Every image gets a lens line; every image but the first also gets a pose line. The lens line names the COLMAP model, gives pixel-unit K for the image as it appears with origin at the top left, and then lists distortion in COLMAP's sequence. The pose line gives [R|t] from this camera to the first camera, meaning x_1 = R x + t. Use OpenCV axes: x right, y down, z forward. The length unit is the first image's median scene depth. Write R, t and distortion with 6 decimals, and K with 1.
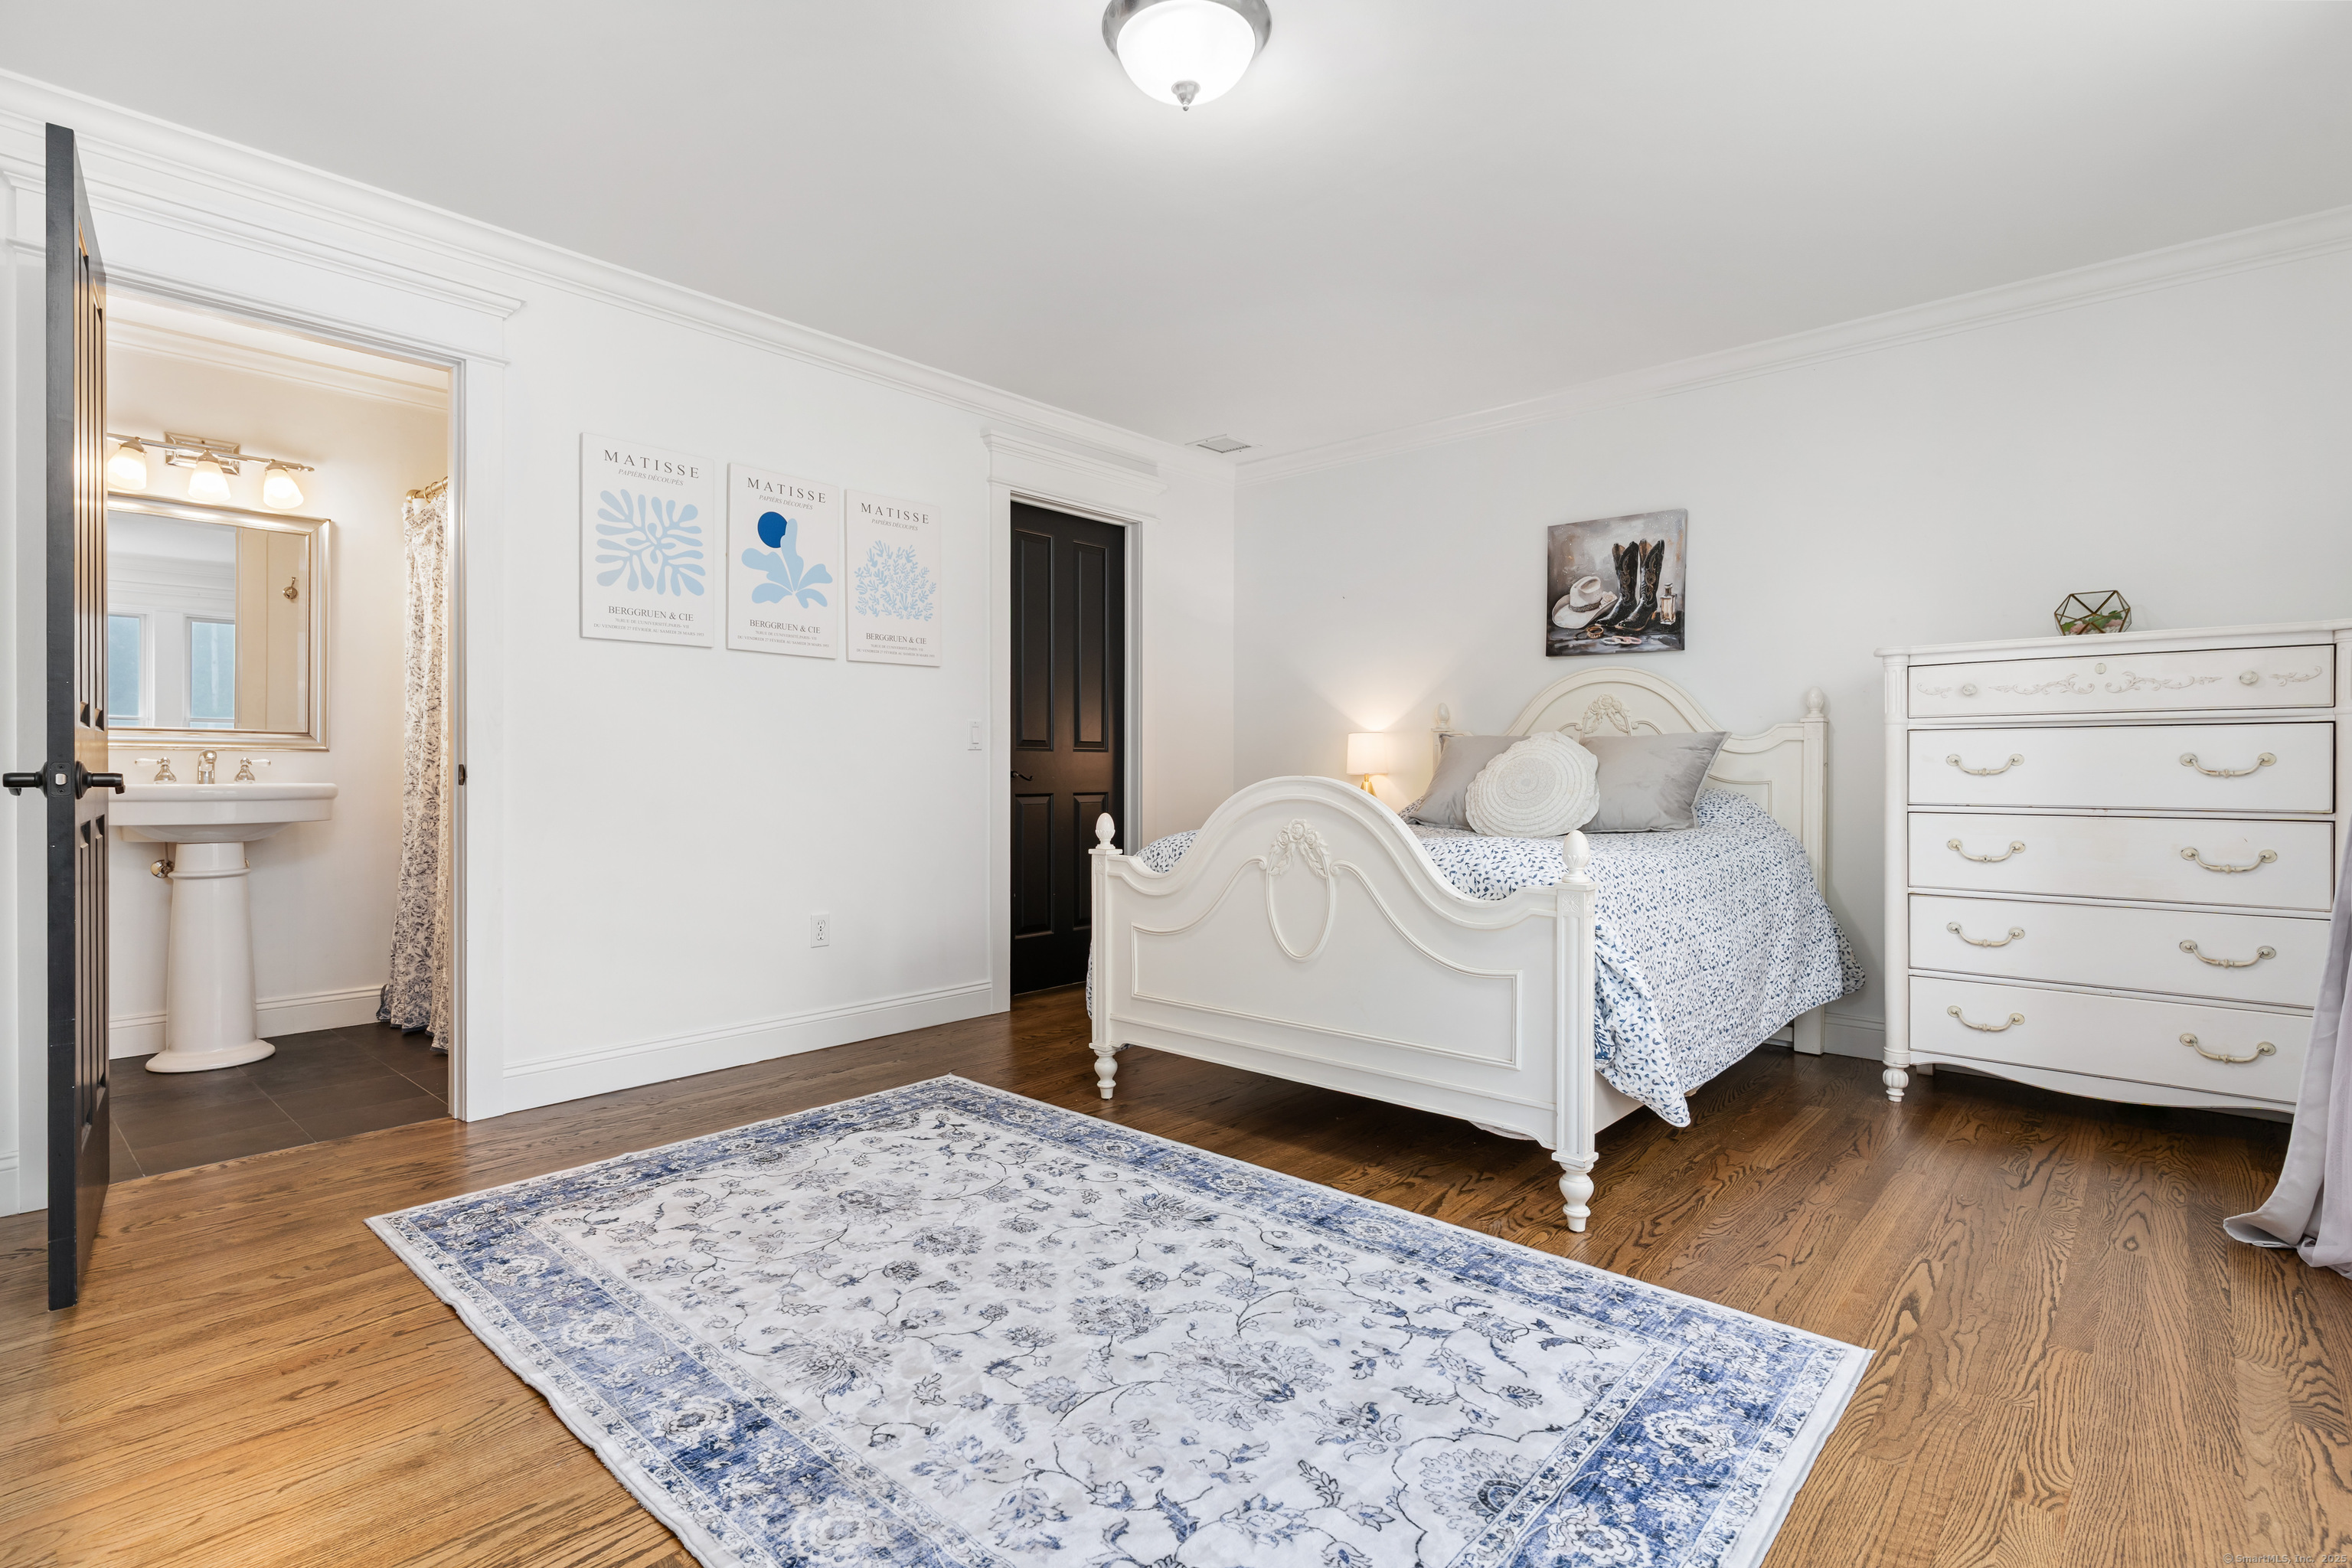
lens RADIAL K [[1131.4, 0, 1165.8], [0, 1131.4, 780.8], [0, 0, 1]] dist [-0.003732, 0.004201]
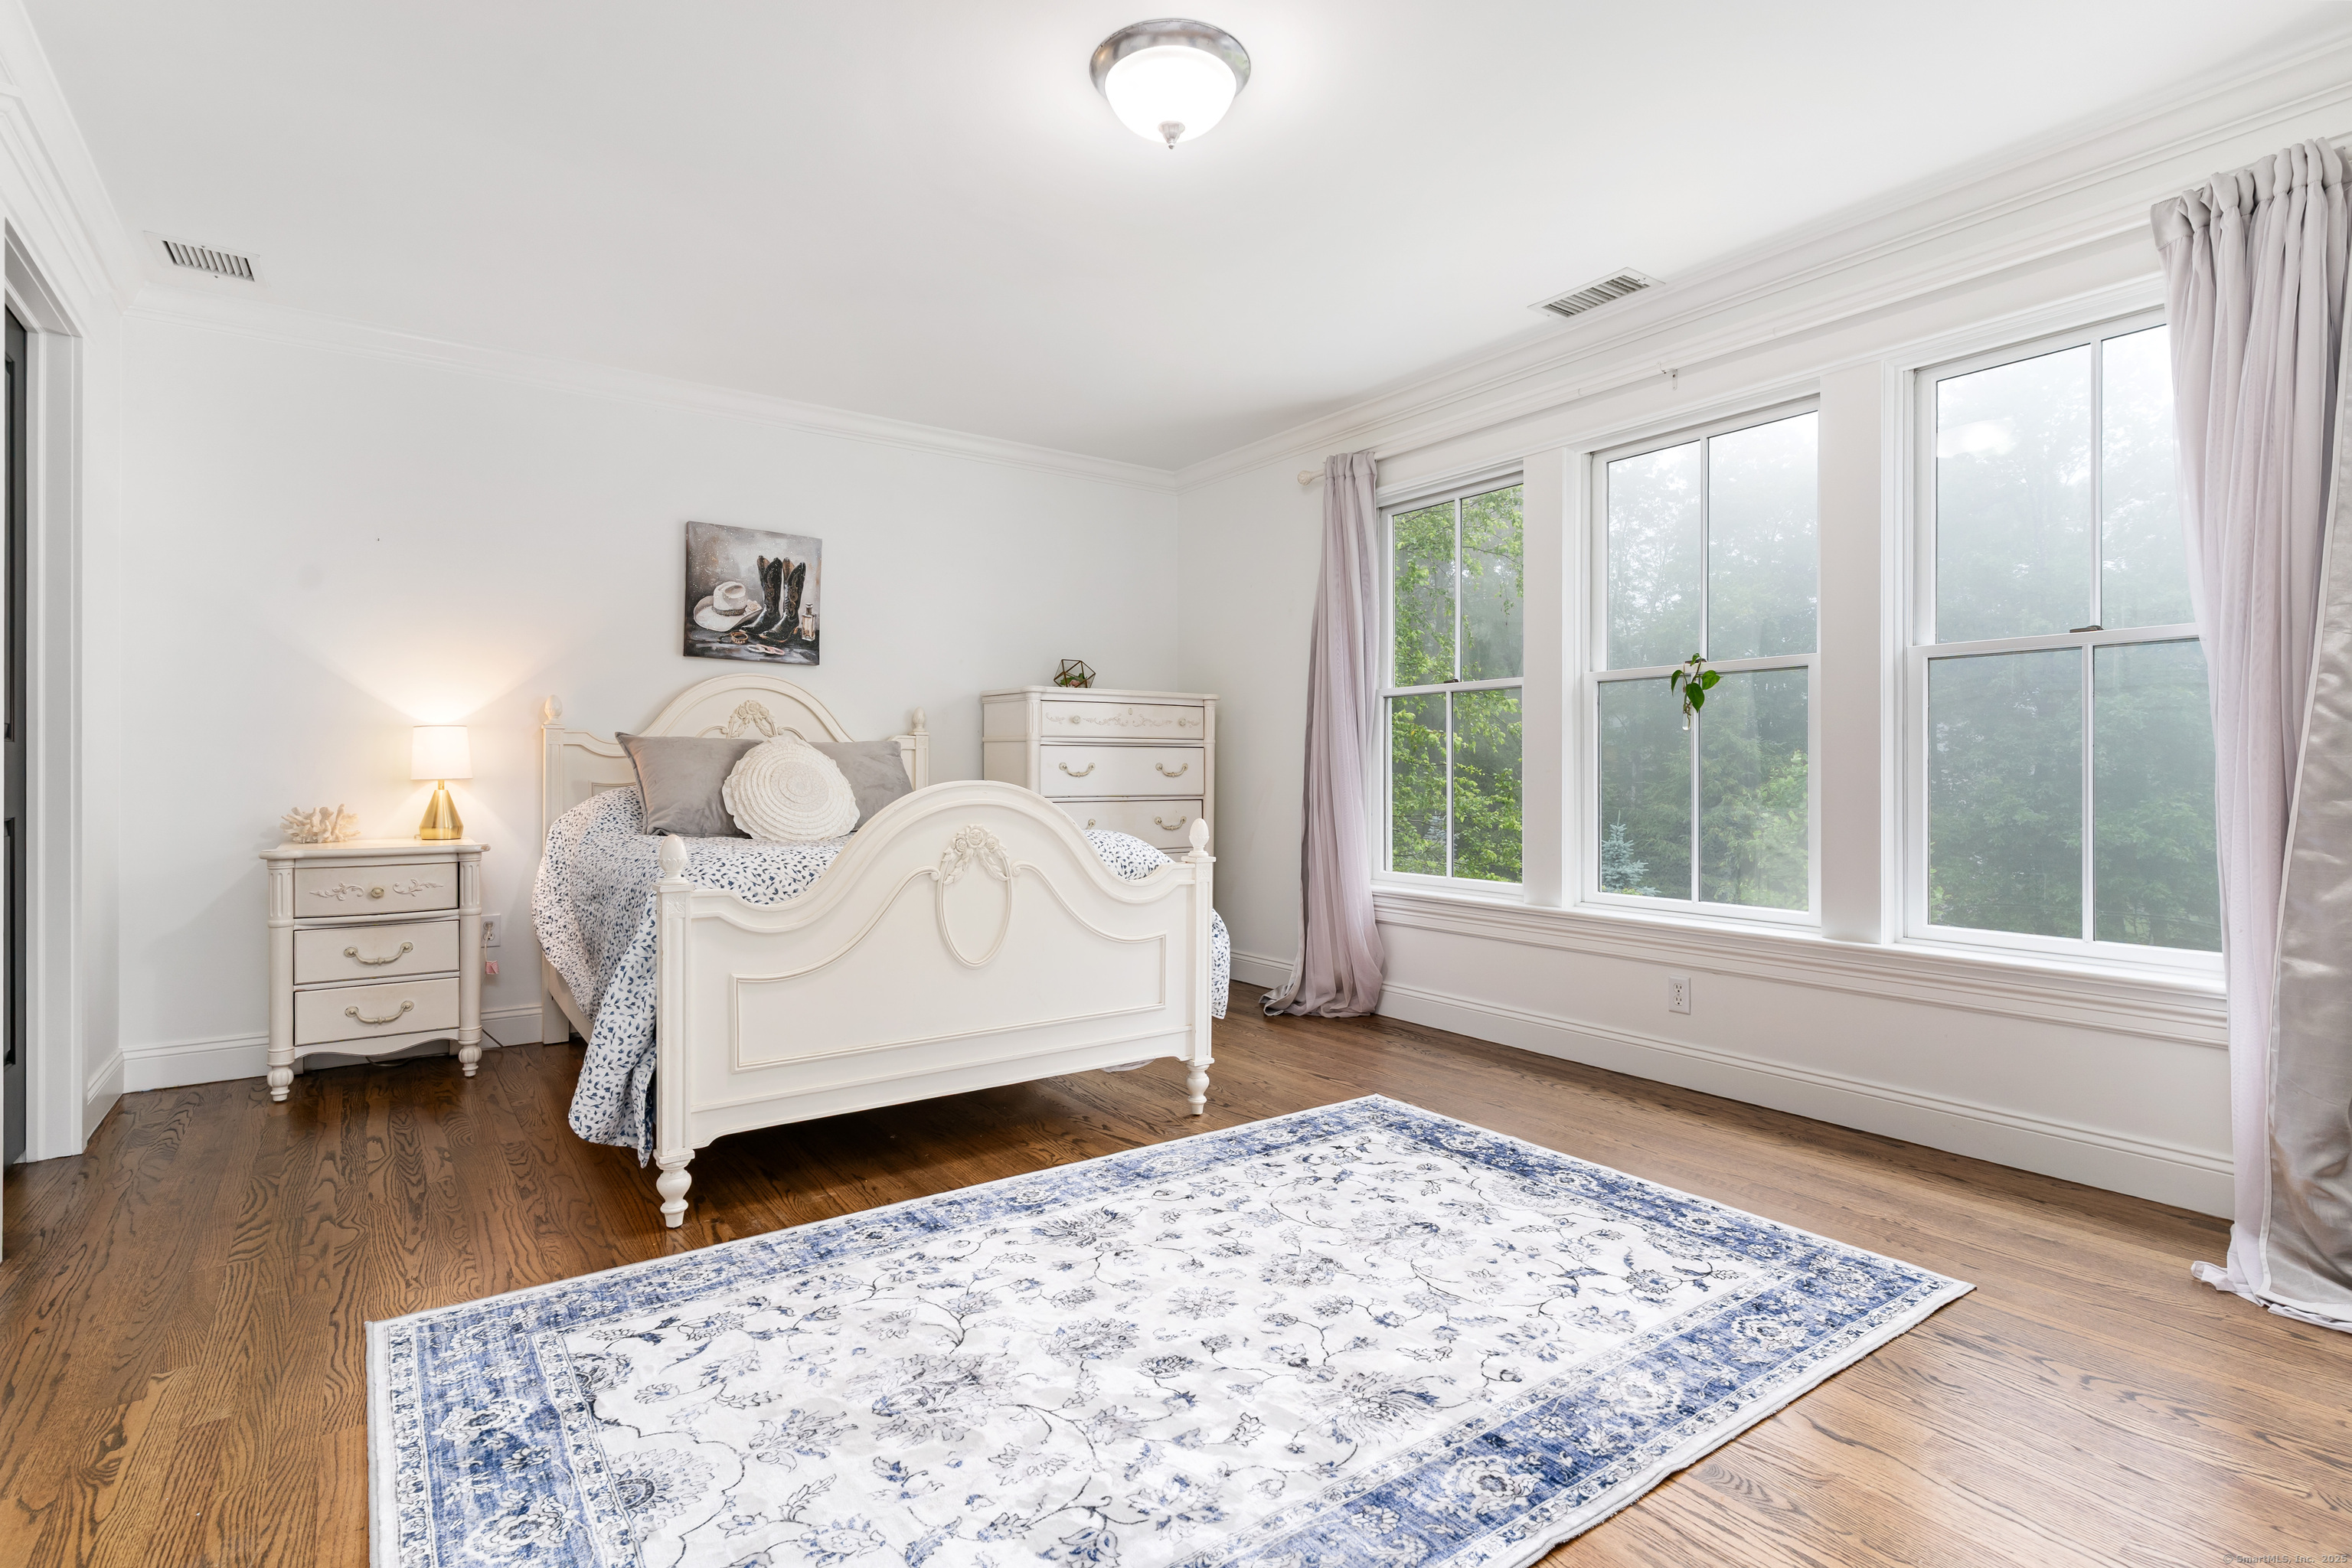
lens RADIAL K [[1131.4, 0, 1164.8], [0, 1131.4, 781.4], [0, 0, 1]] dist [-0.003732, 0.004201]
pose [[0.218319, -0.007709, 0.975847, -0.798851], [0.011352, 0.999921, 0.005360, -0.005786], [-0.975811, 0.009908, 0.218389, 0.616102]]
